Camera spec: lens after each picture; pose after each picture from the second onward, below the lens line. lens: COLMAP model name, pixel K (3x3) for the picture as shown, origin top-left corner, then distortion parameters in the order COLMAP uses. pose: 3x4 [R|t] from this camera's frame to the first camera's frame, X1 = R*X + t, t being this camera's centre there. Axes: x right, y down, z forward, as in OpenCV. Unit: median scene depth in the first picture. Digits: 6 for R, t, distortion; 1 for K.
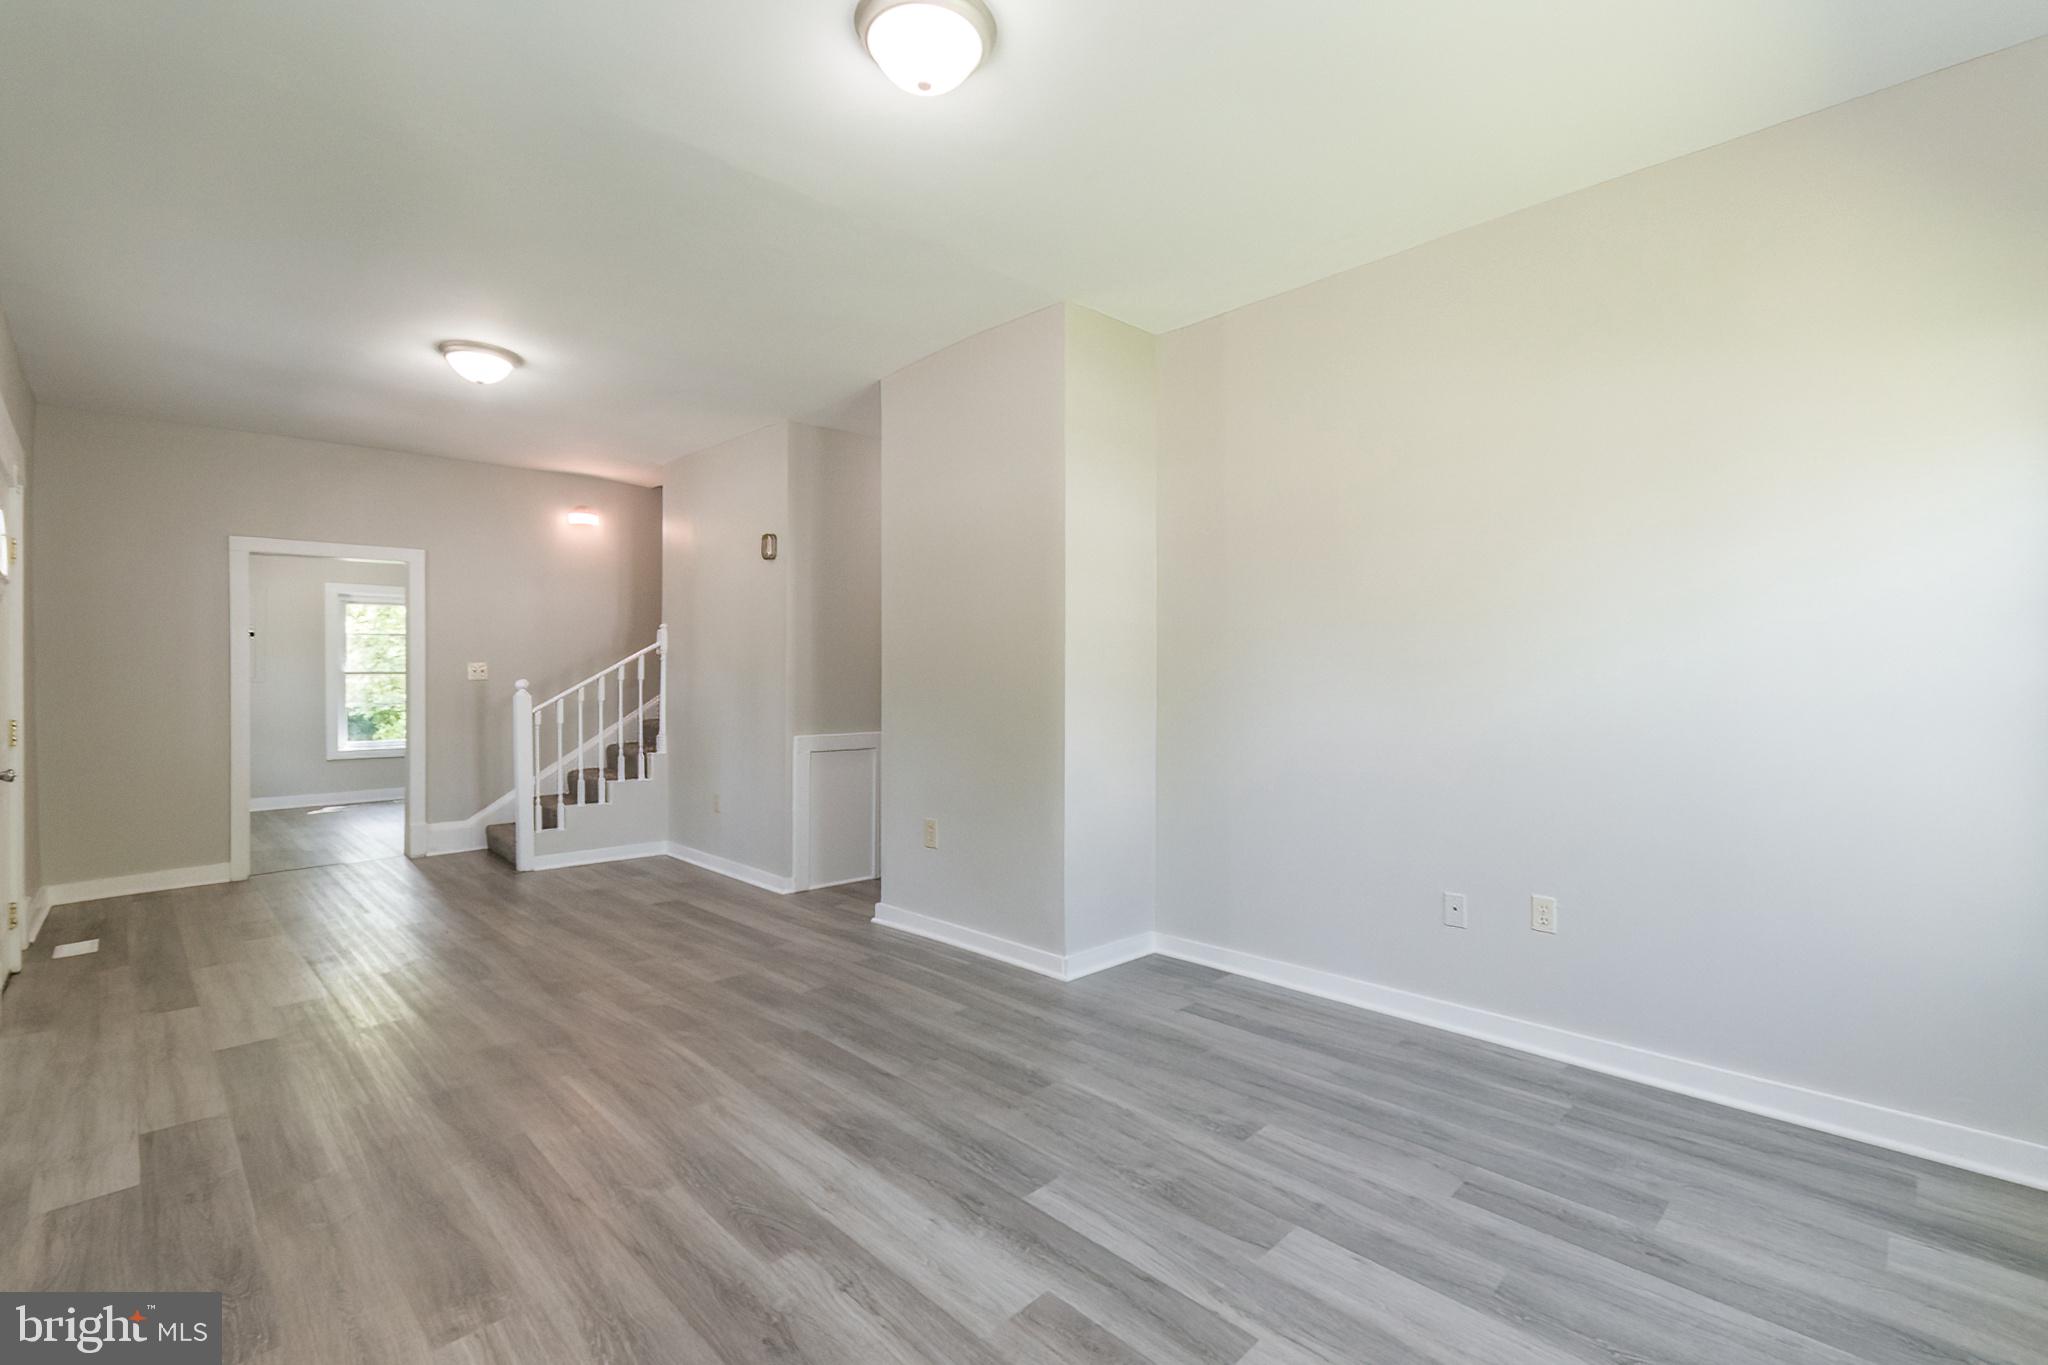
lens RADIAL K [[907.3, 0, 1007.2], [0, 907.3, 681.6], [0, 0, 1]] dist [0.007398, -0.001641]
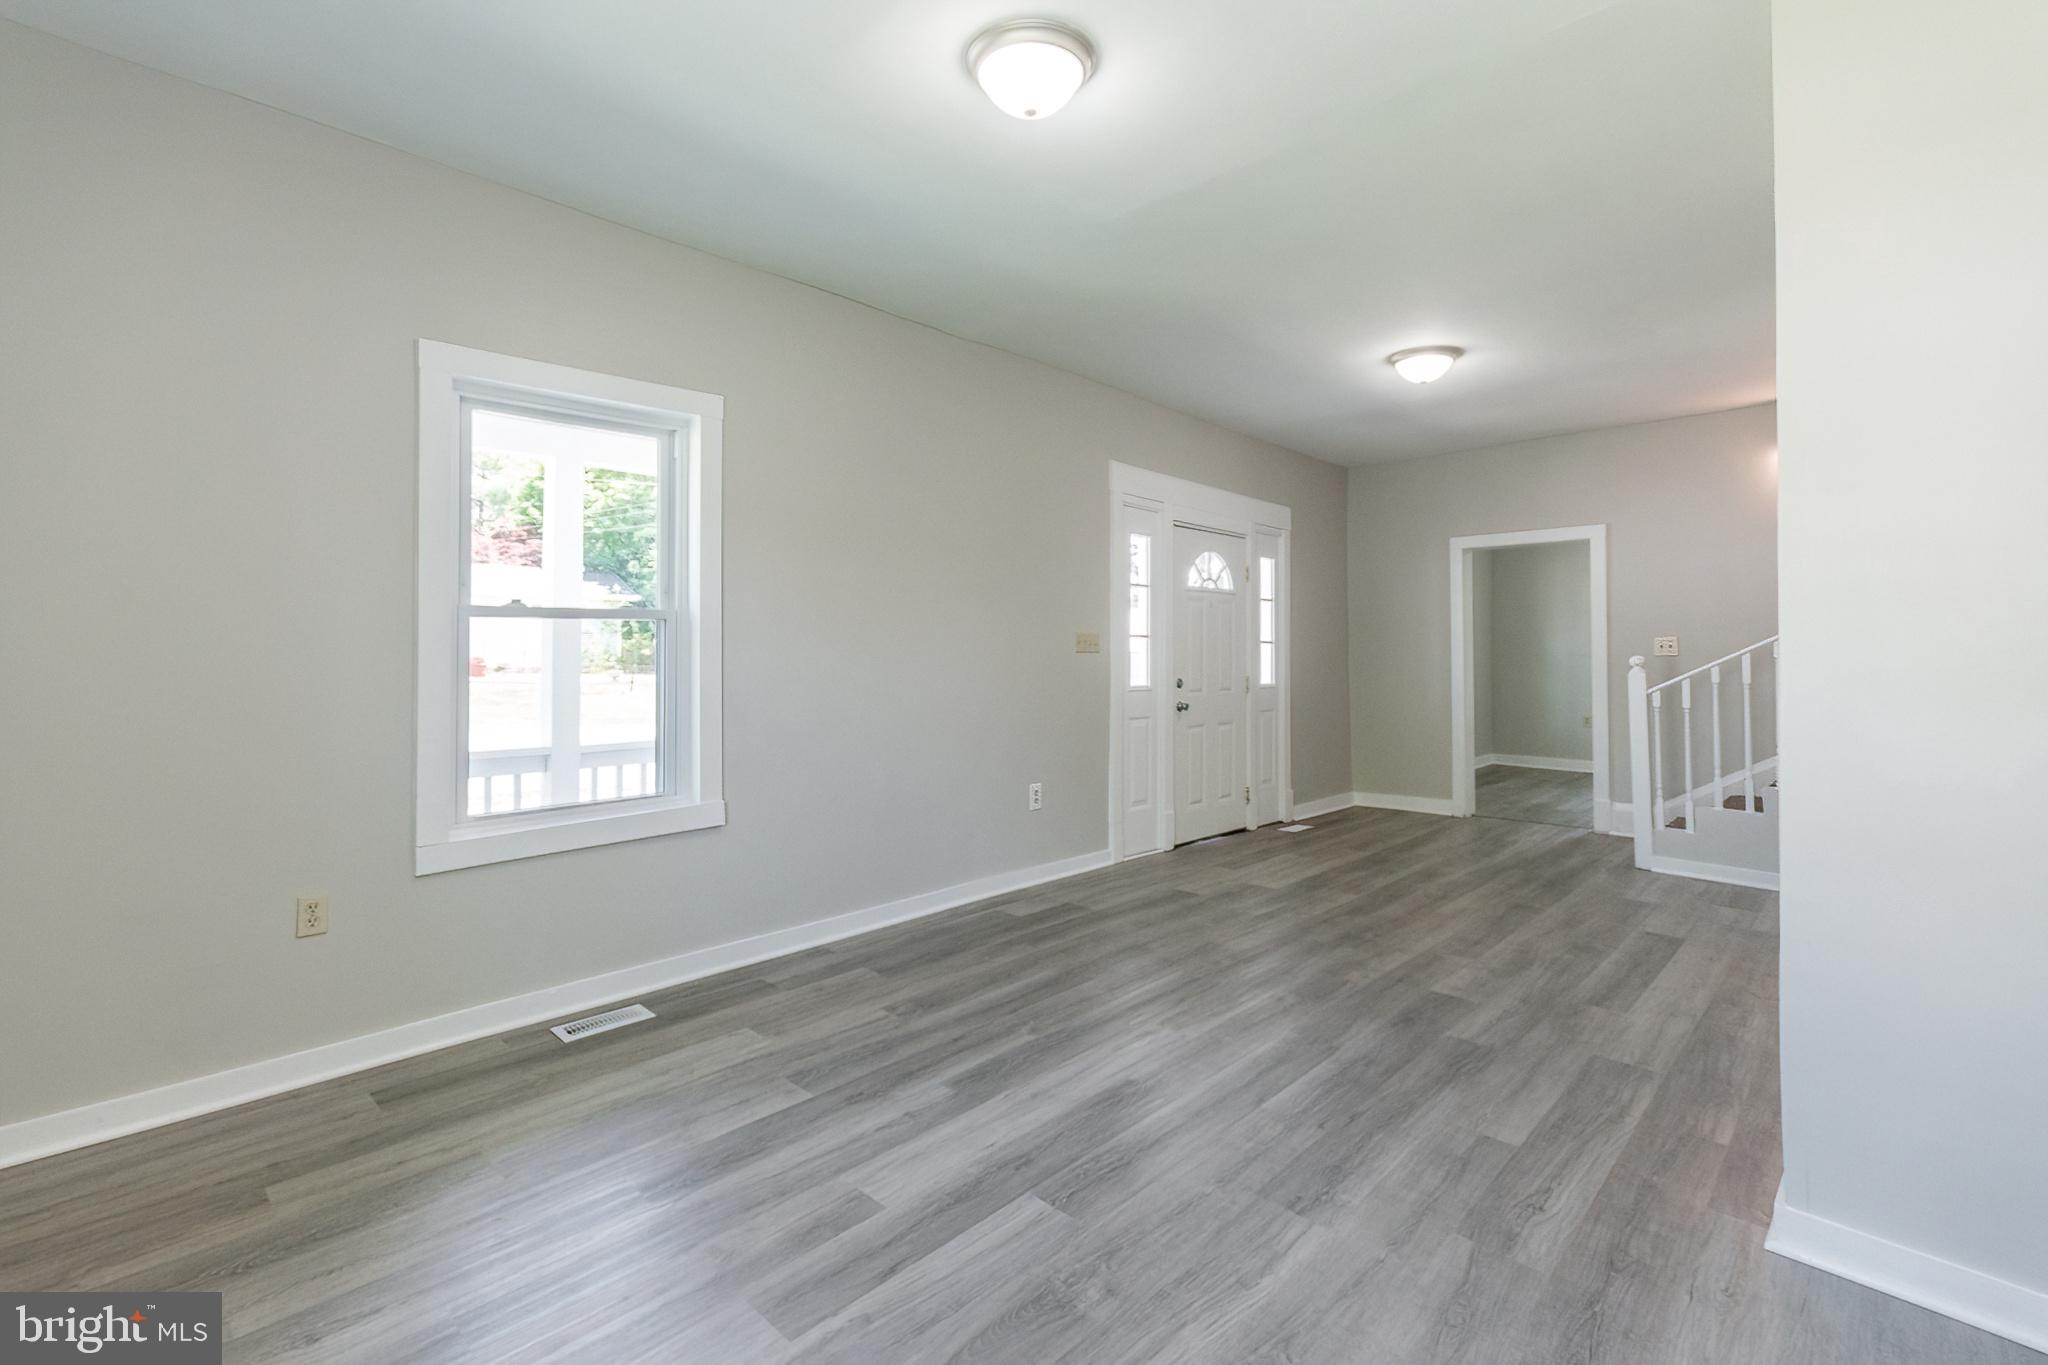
lens RADIAL K [[907.3, 0, 1005.2], [0, 907.3, 641.3], [0, 0, 1]] dist [0.007398, -0.001641]
pose [[0.023308, -0.006977, -0.999704, 0.516533], [-0.008268, 0.999940, -0.007172, -0.007122], [0.999694, 0.008433, 0.023249, 0.493675]]
